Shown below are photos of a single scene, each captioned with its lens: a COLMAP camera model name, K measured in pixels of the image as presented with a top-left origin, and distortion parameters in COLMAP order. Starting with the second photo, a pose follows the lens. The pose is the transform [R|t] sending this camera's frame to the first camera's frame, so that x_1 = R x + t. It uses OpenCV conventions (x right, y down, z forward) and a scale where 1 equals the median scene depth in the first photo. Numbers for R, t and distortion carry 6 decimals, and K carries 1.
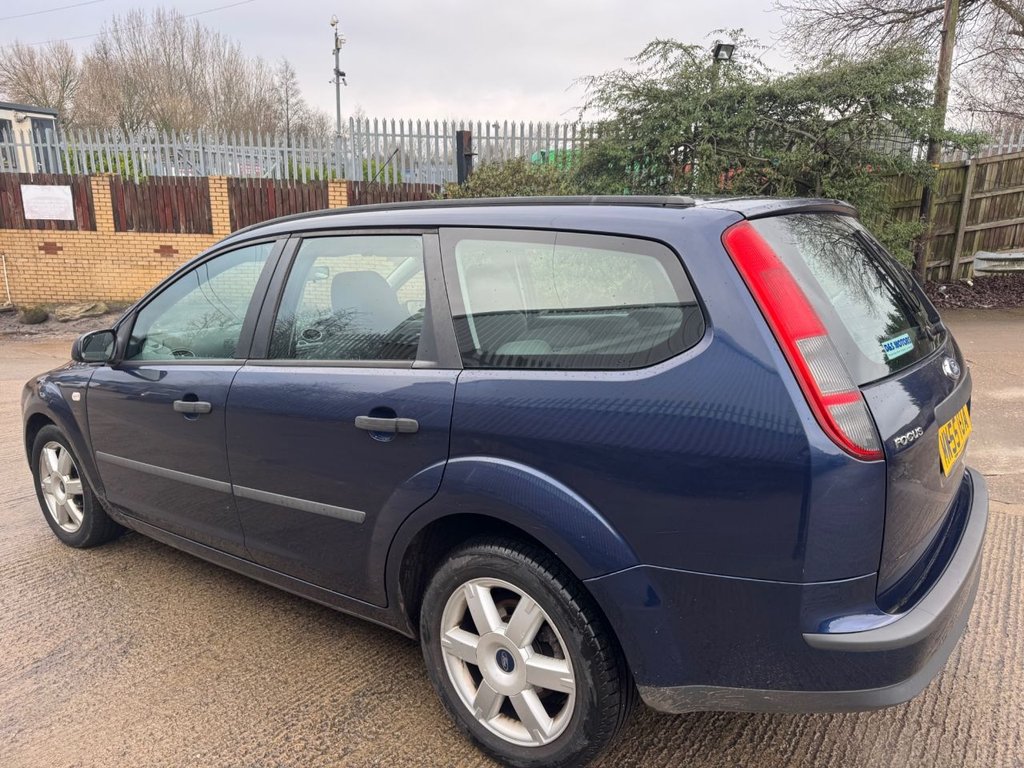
lens RADIAL K [[713.4, 0, 512.0], [0, 713.4, 384.0], [0, 0, 1]] dist [0.028278, -0.028500]
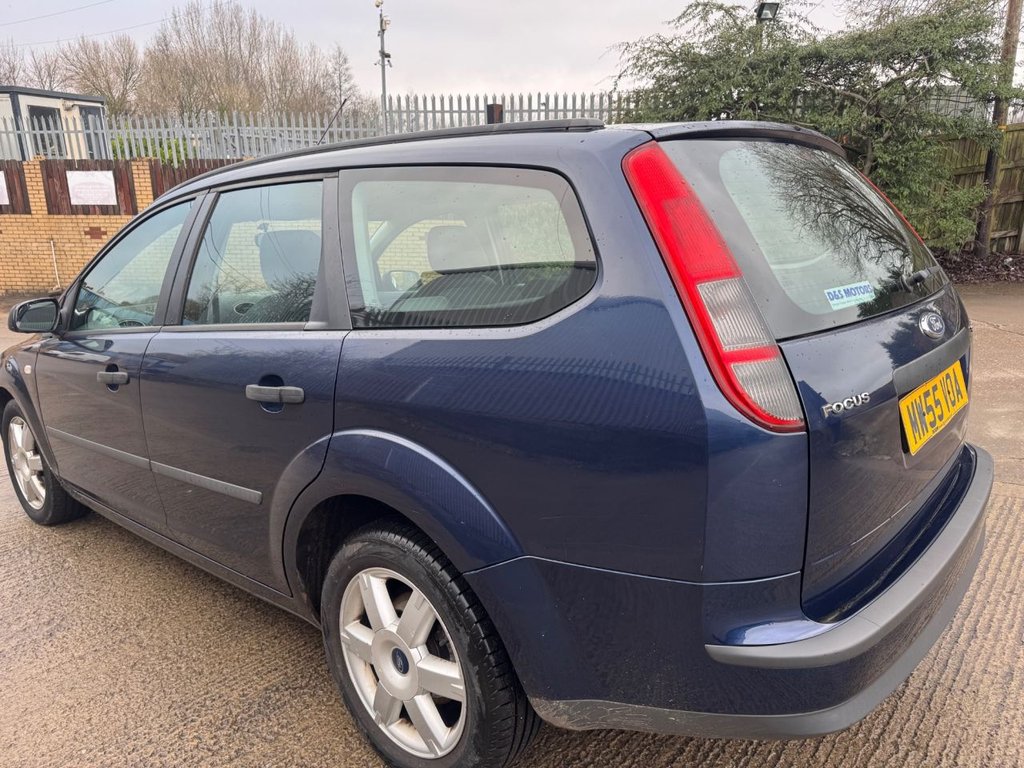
lens RADIAL K [[709.8, 0, 522.3], [0, 709.8, 385.6], [0, 0, 1]] dist [0.006989, -0.004607]
pose [[0.997109, -0.000219, -0.075986, 0.144302], [0.002043, 0.999712, 0.023926, 0.019172], [0.075959, -0.024013, 0.996822, 0.104141]]
